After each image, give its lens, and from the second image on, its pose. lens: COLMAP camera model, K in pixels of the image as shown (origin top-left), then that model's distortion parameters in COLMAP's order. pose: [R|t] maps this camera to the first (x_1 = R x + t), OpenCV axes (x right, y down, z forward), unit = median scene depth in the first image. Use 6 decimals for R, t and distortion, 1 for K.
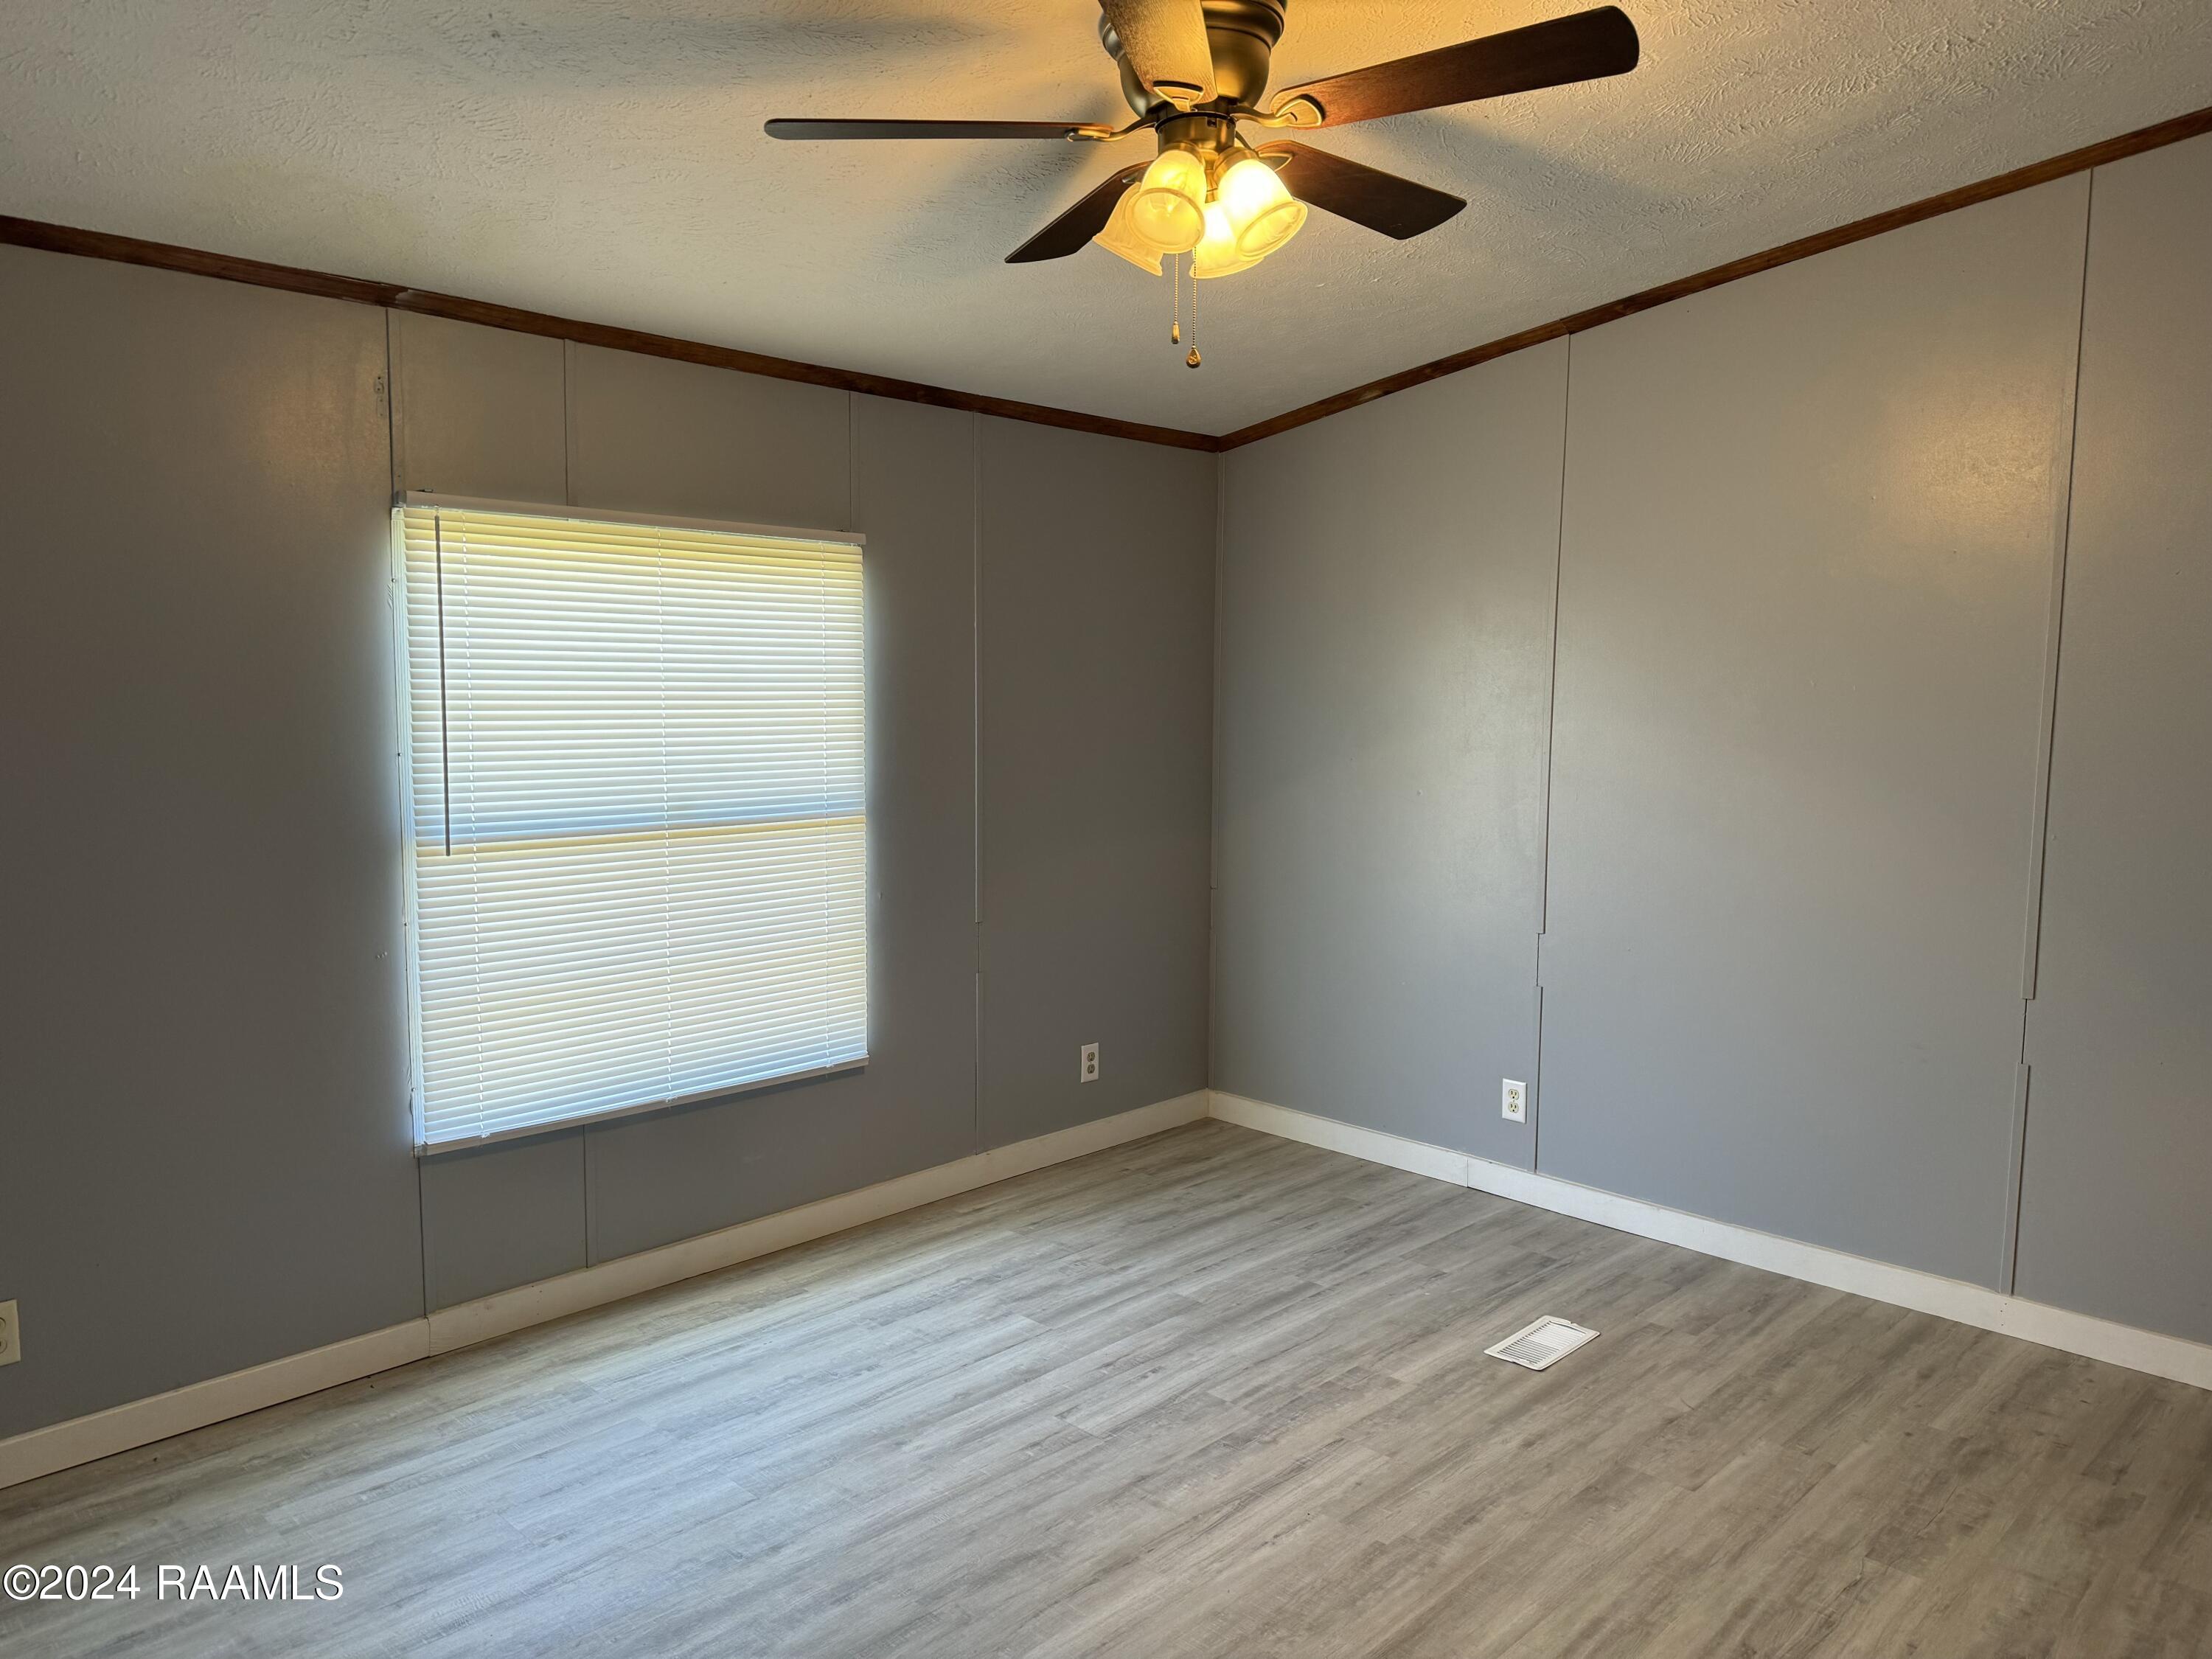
lens RADIAL K [[1536.7, 0, 1115.0], [0, 1536.7, 829.2], [0, 0, 1]] dist [0.011678, -0.015676]
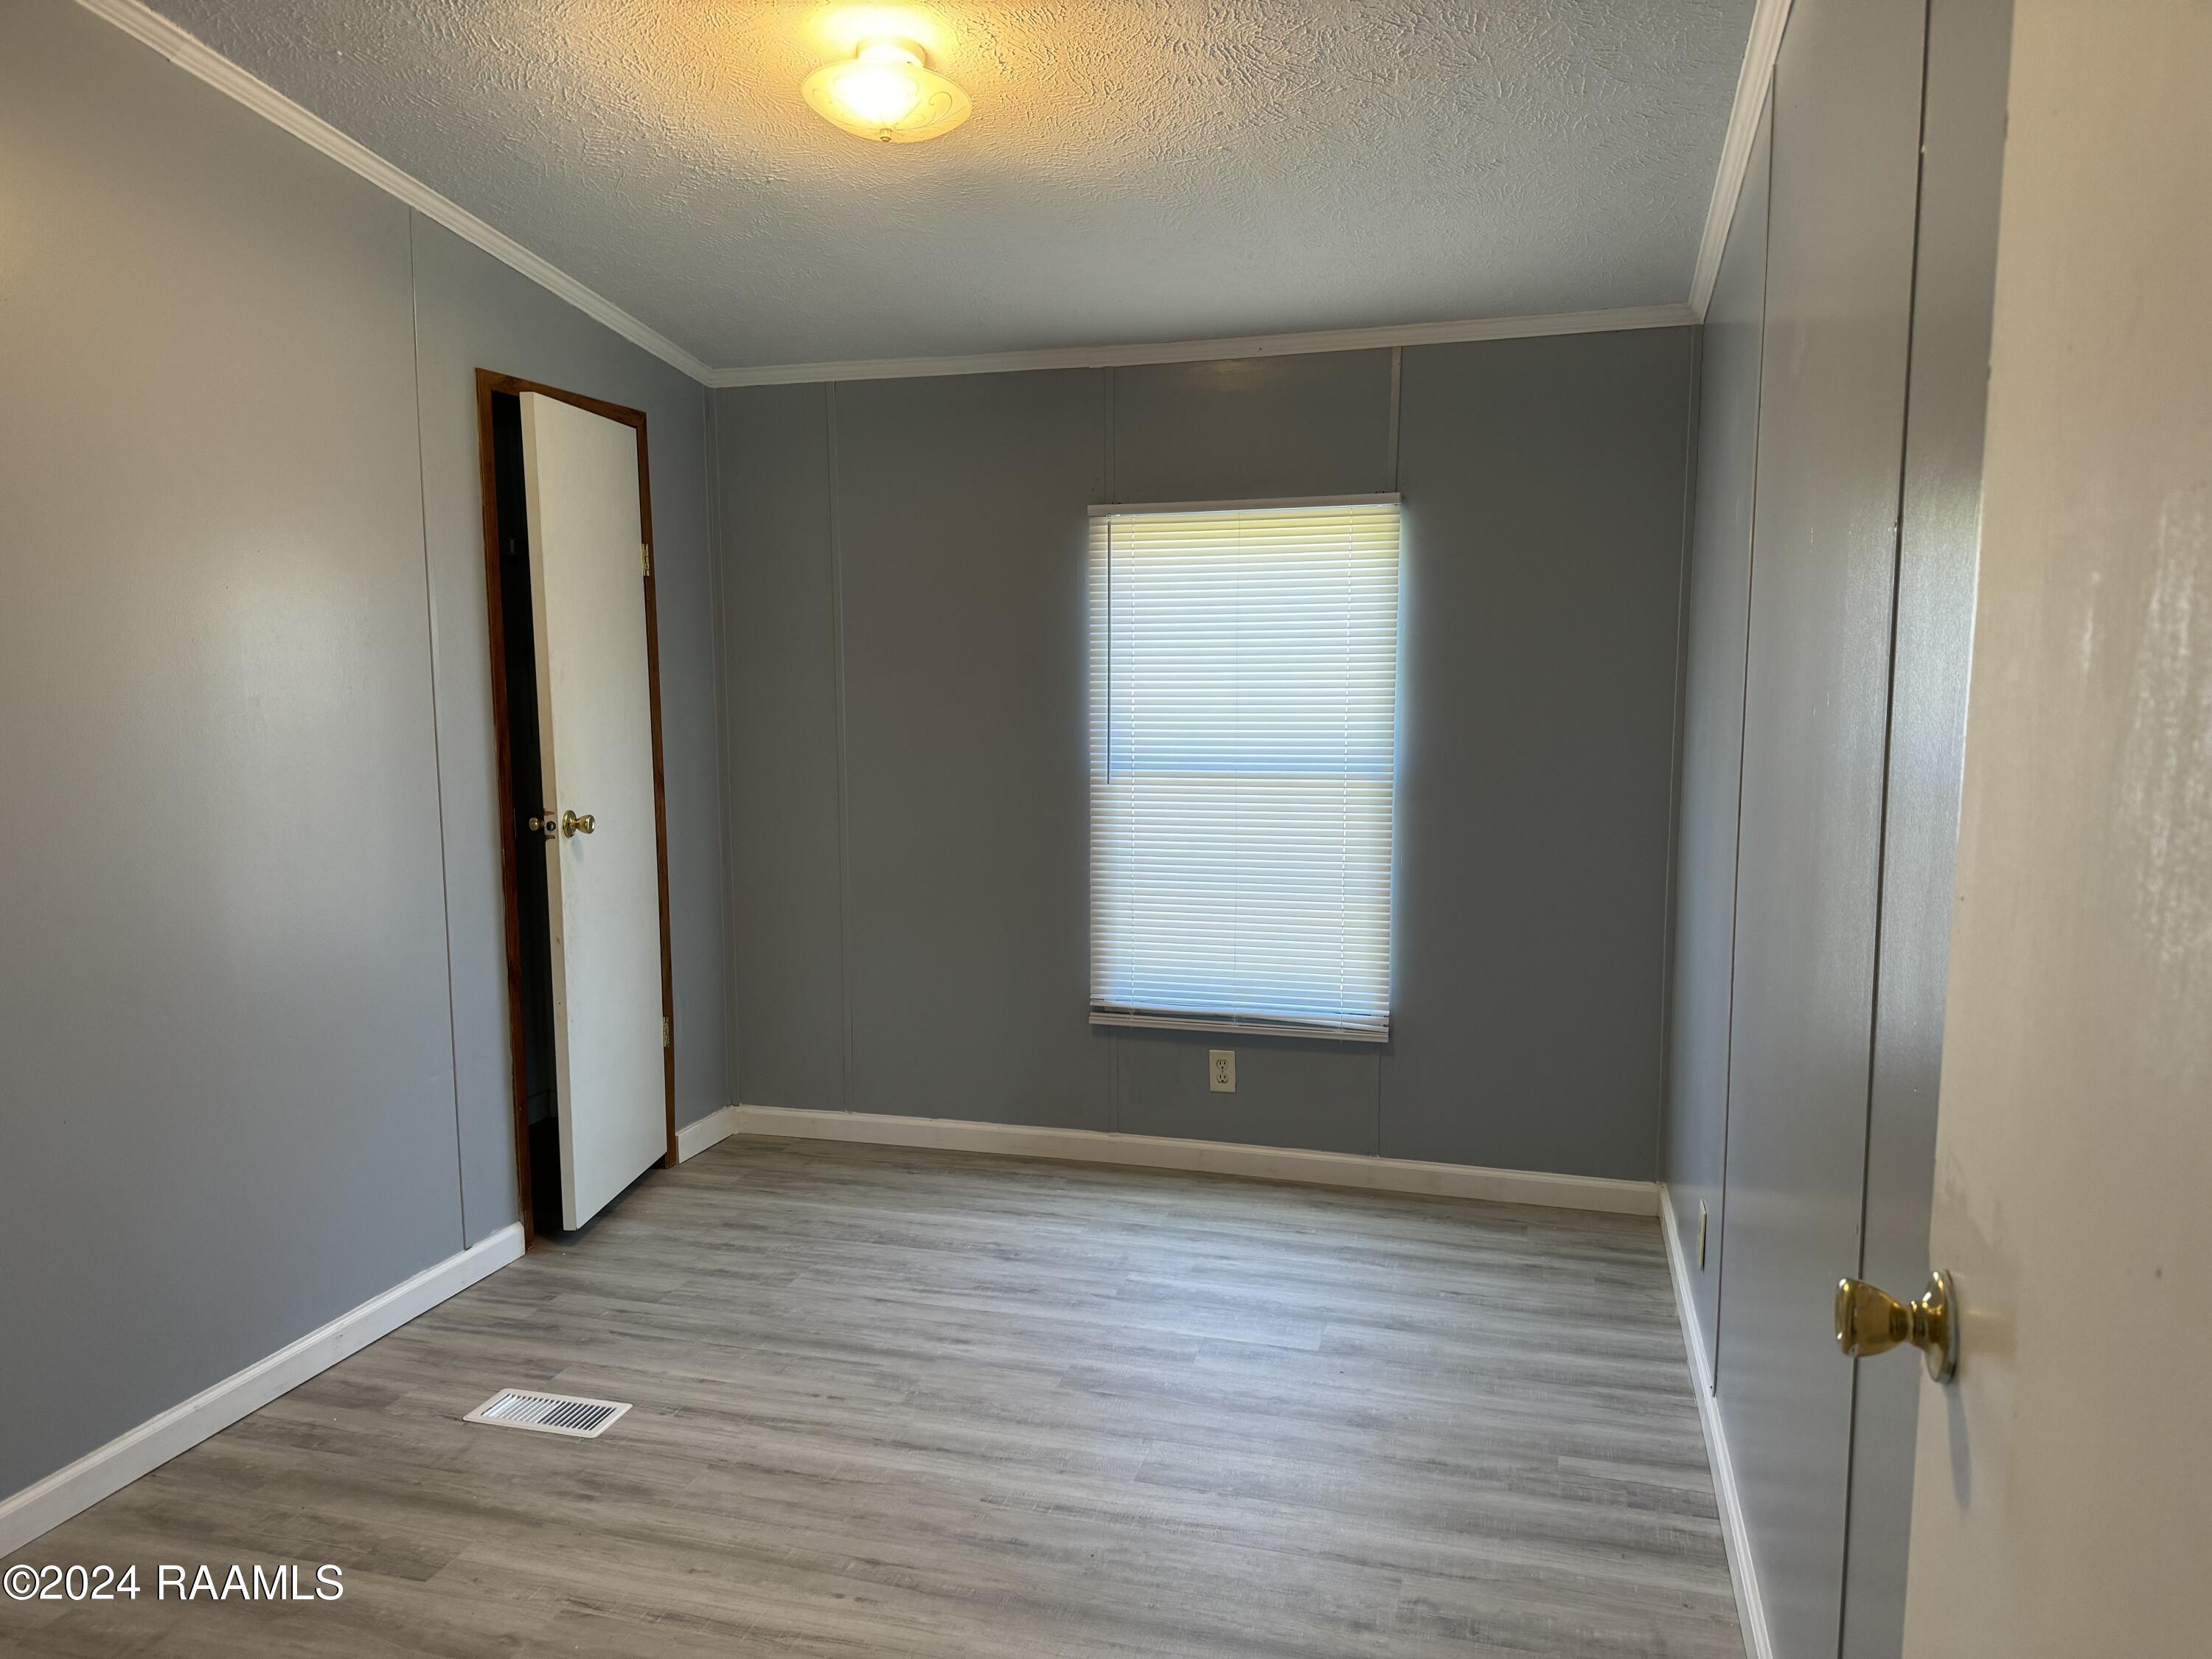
lens RADIAL K [[1536.7, 0, 1102.9], [0, 1536.7, 823.1], [0, 0, 1]] dist [0.011678, -0.015676]
pose [[0.459211, 0.075113, -0.885146, 1.586678], [-0.061230, 0.996725, 0.052815, -0.047843], [0.886214, 0.029945, 0.462306, 0.925420]]
